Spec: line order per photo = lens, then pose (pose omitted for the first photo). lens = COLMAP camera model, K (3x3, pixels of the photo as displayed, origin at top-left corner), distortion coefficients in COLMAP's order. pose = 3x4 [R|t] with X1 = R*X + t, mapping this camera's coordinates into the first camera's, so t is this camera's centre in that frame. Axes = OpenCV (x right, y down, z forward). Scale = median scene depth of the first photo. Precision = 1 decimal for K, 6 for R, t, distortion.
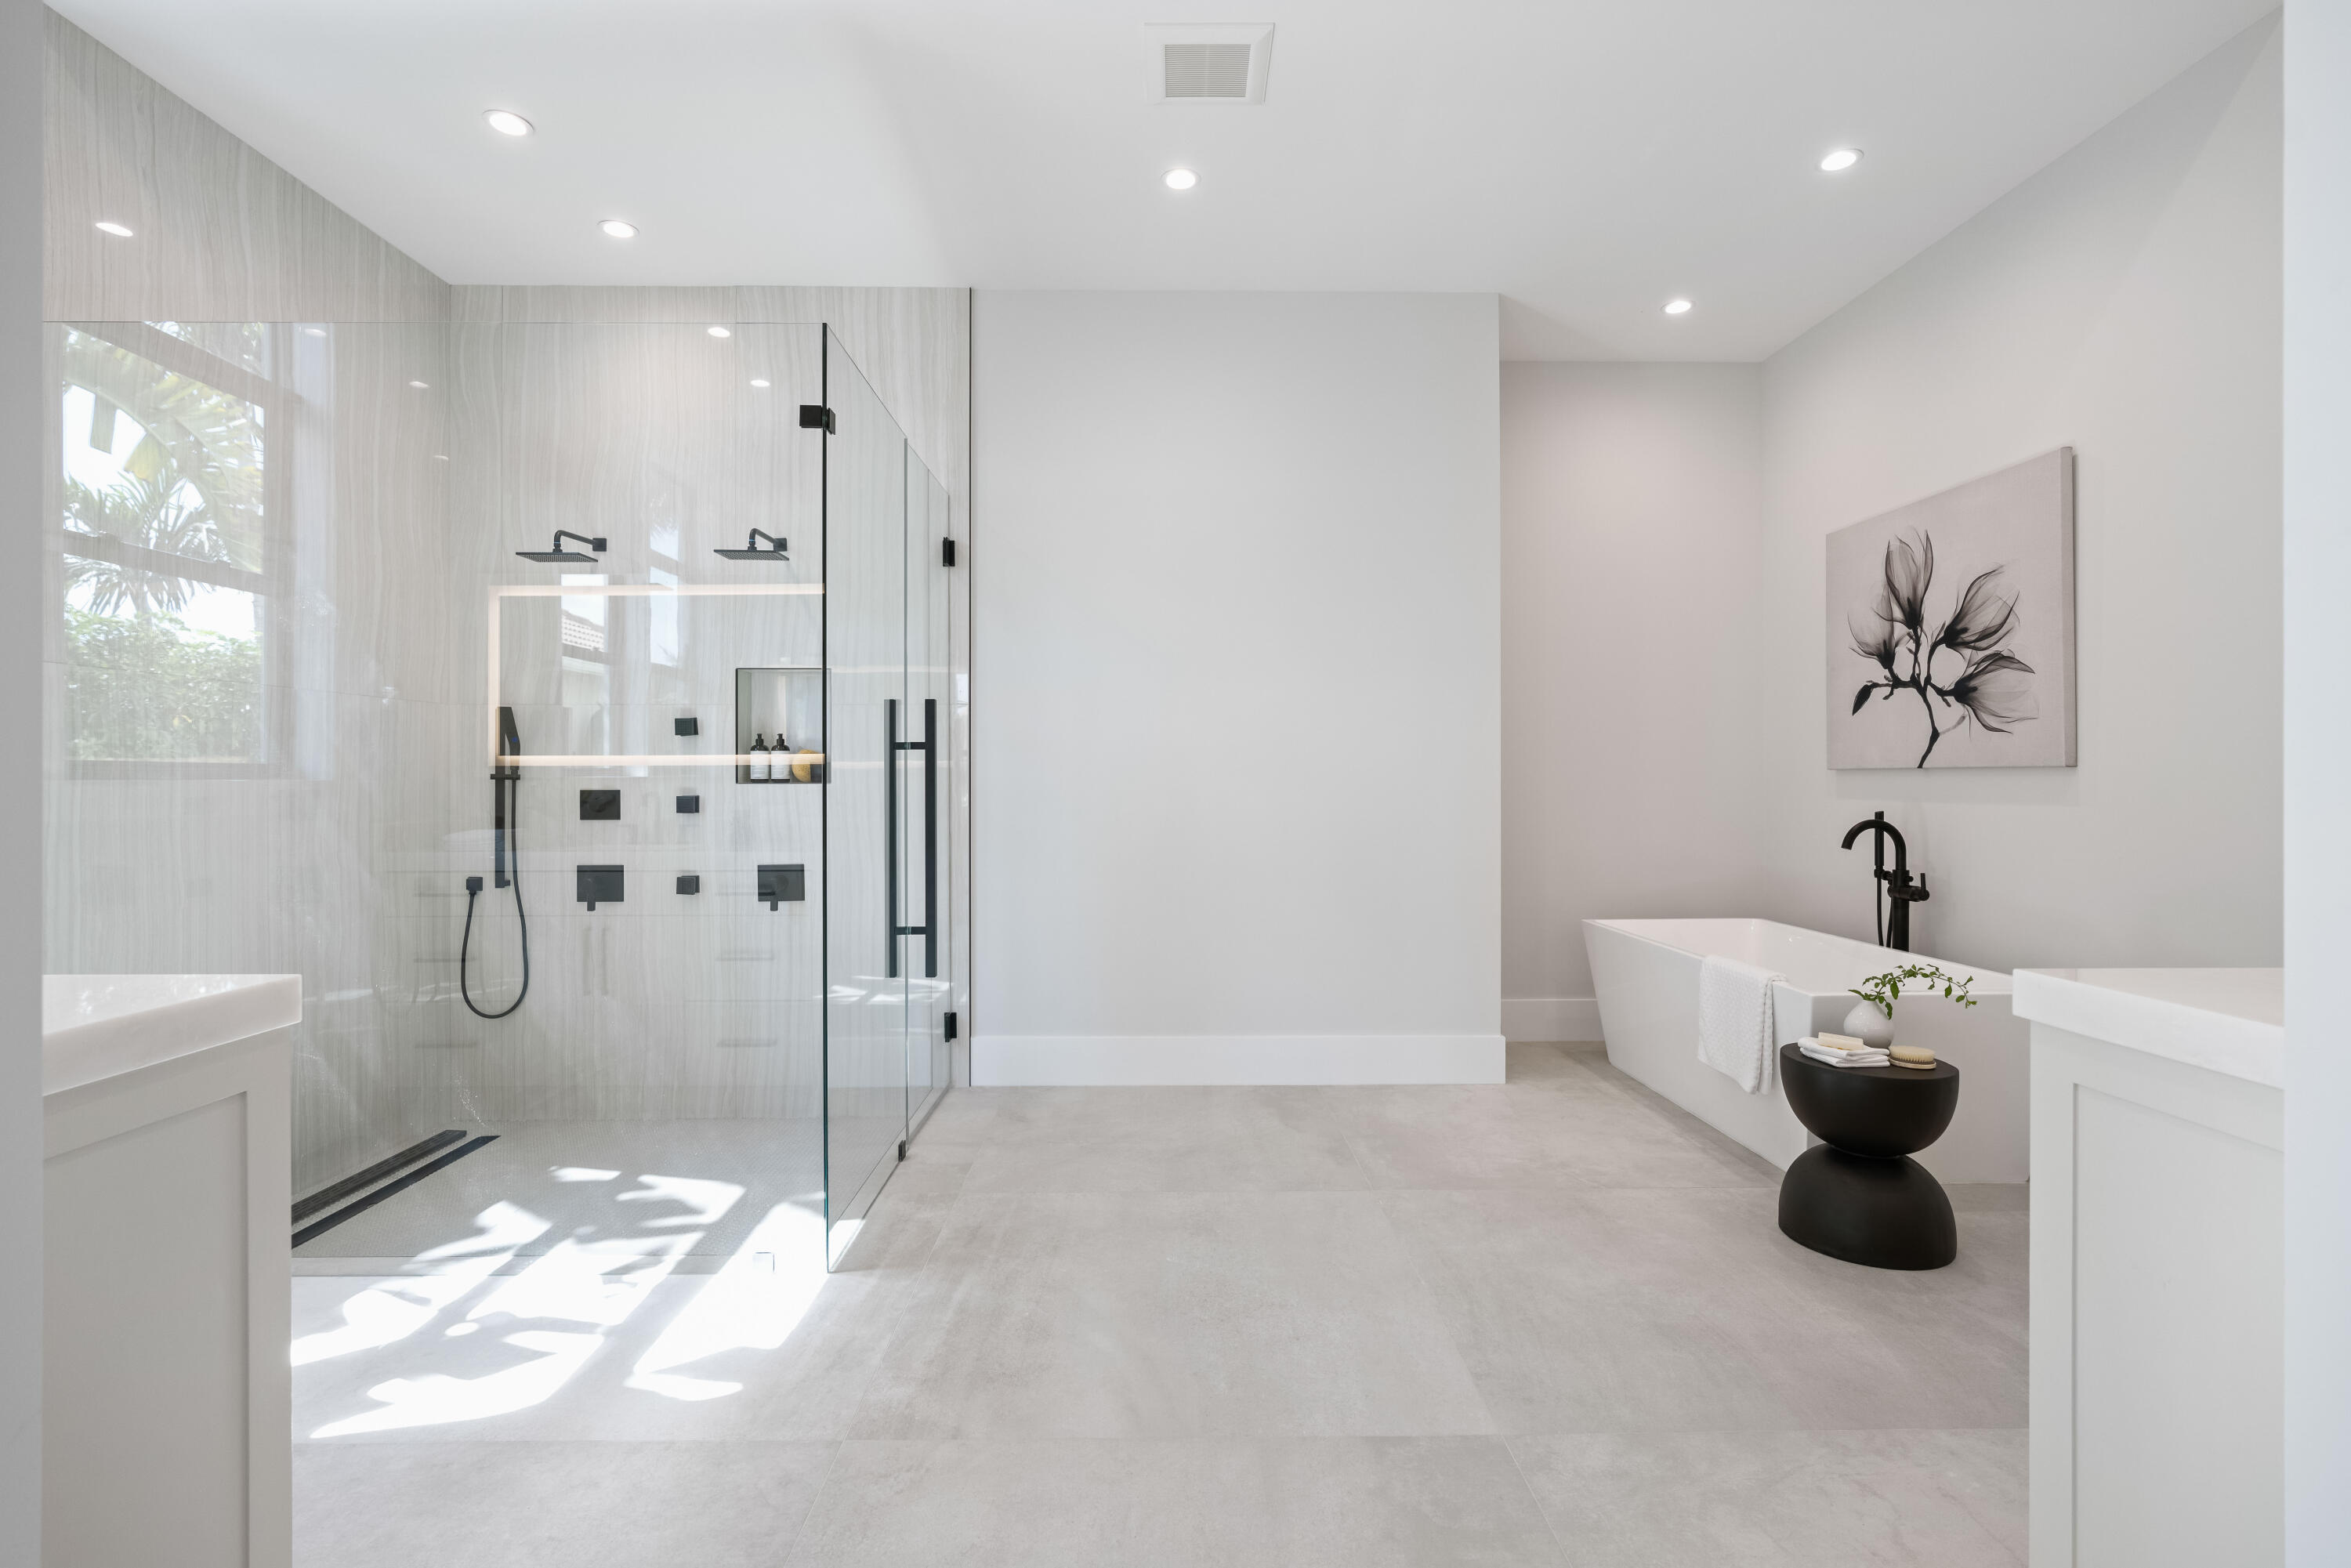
lens RADIAL K [[1109.0, 0, 1175.5], [0, 1109.0, 784.0], [0, 0, 1]] dist [0.000089, -0.000236]
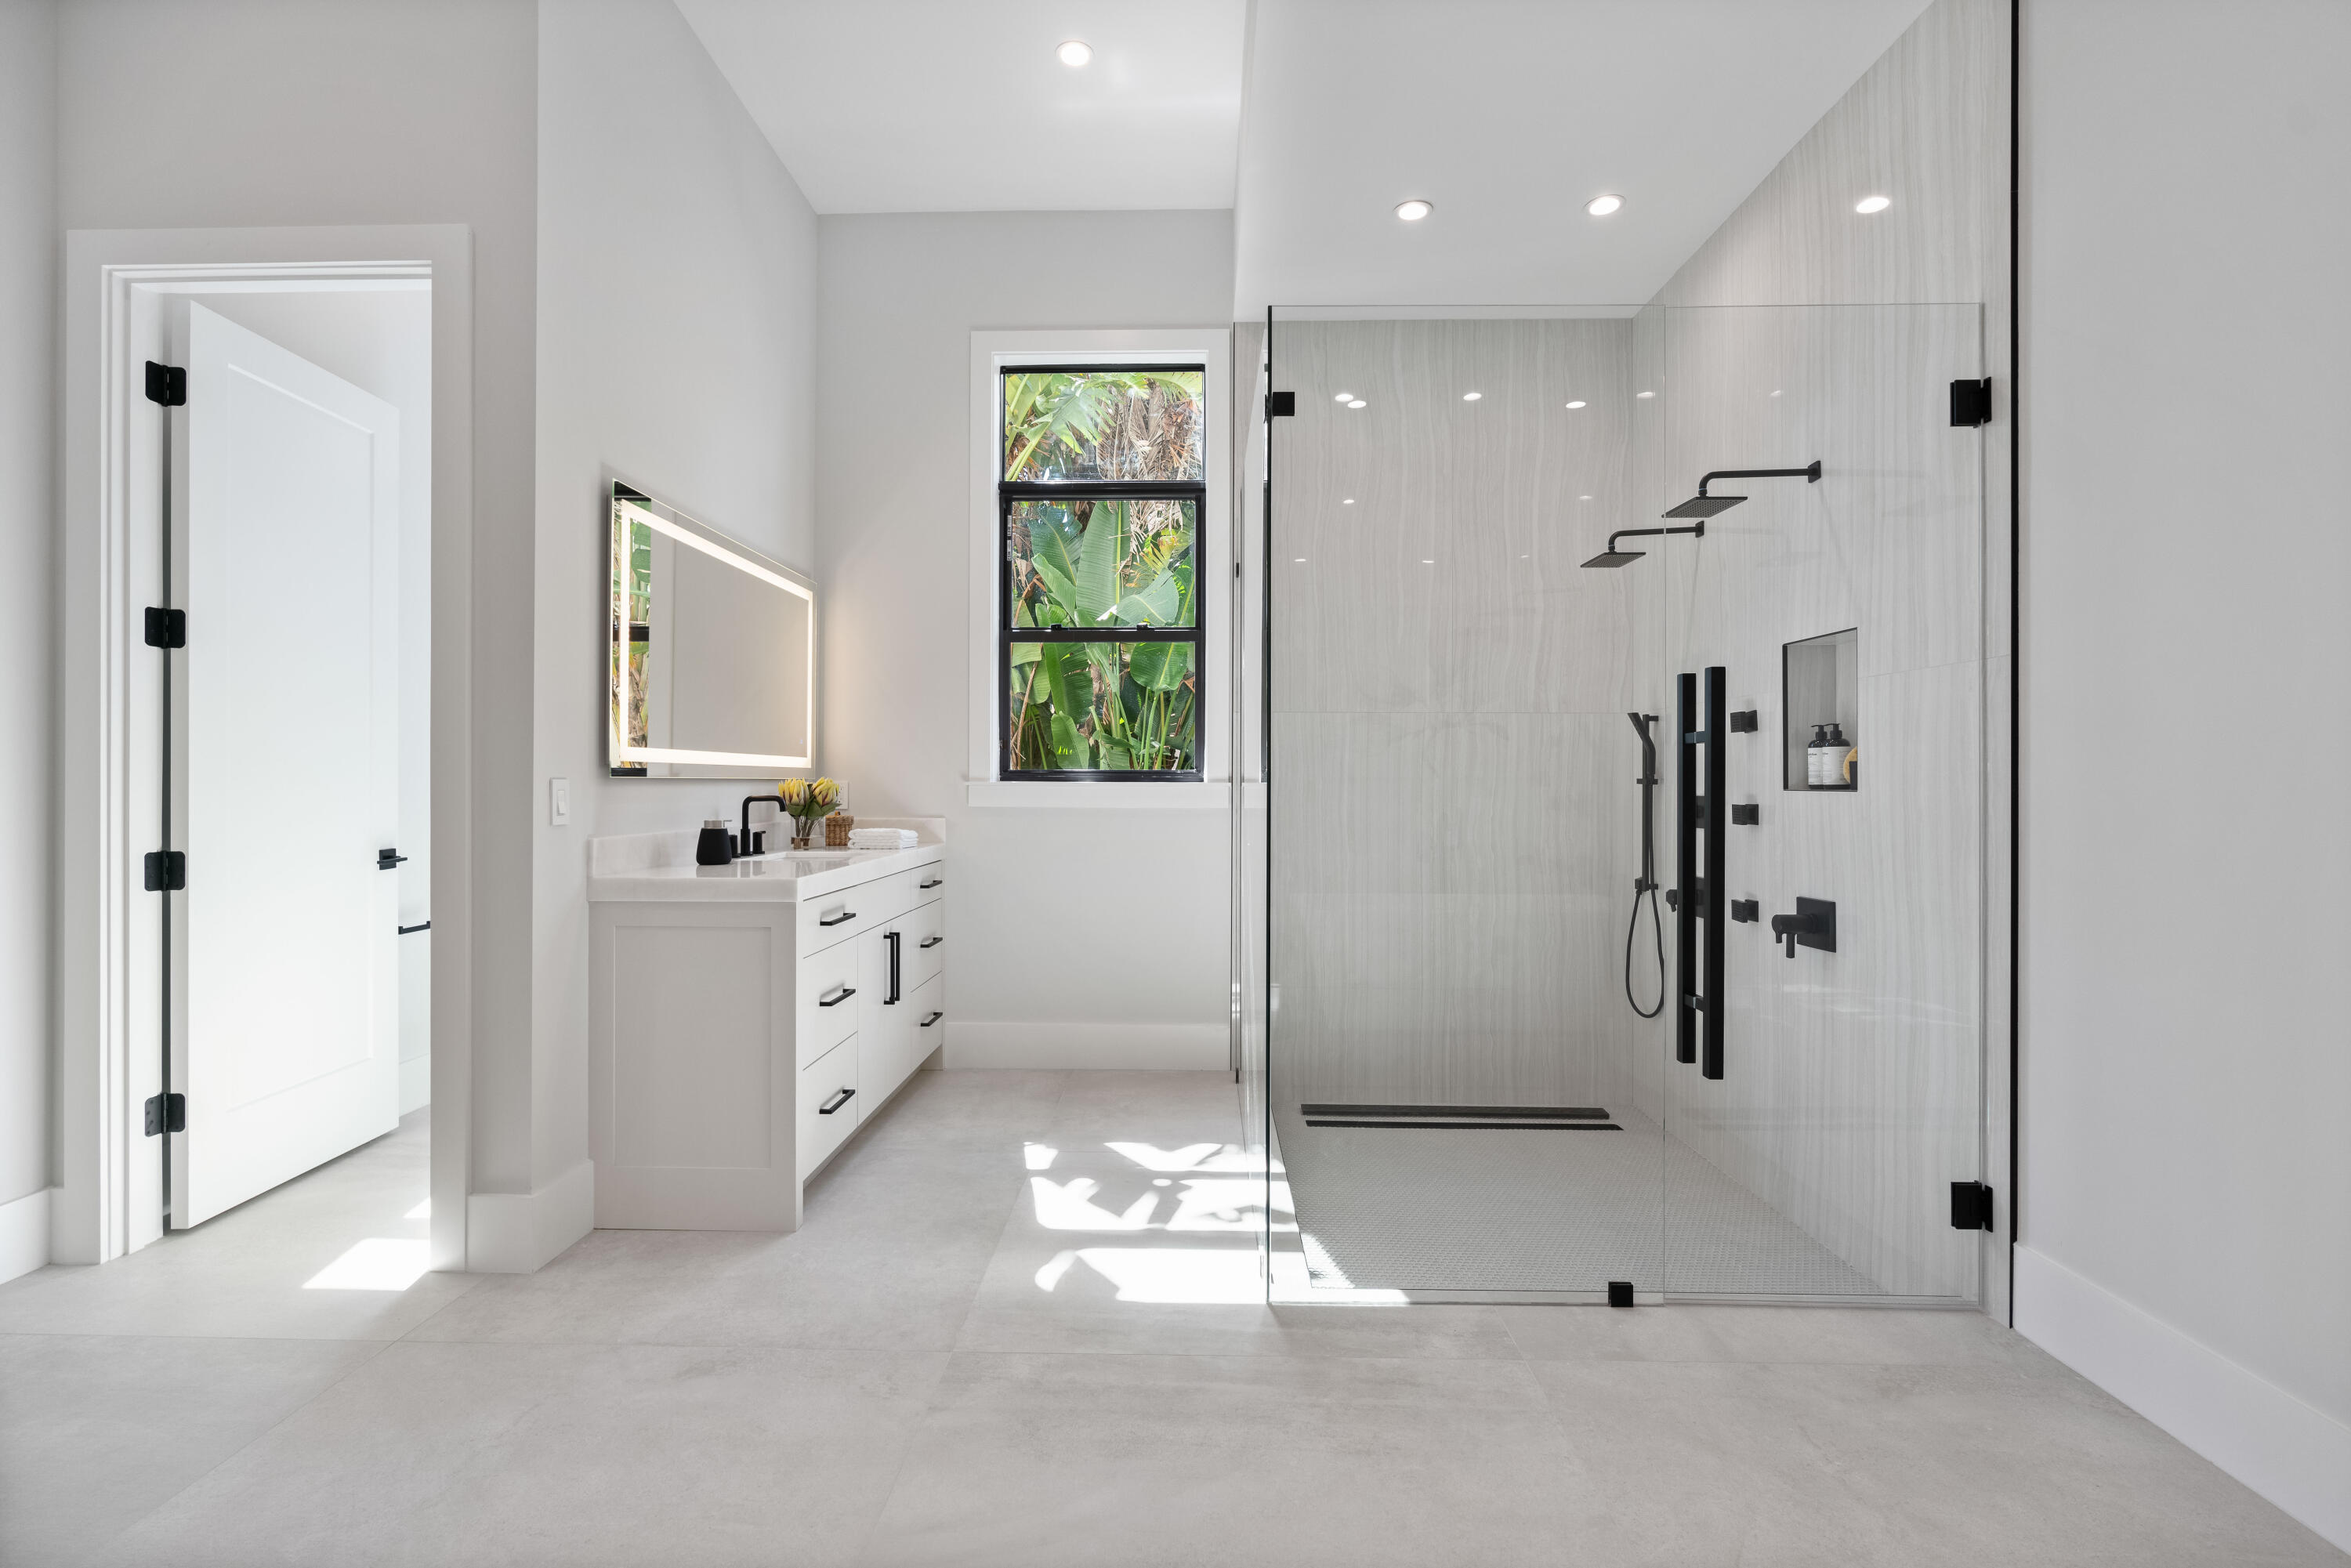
lens RADIAL K [[1060.4, 0, 1175.5], [0, 1060.4, 784.0], [0, 0, 1]] dist [-0.008489, -0.000170]
pose [[-0.041752, 0.004770, -0.999117, 0.610945], [-0.008799, 0.999948, 0.005141, -0.008024], [0.999089, 0.009006, -0.041708, 0.980851]]
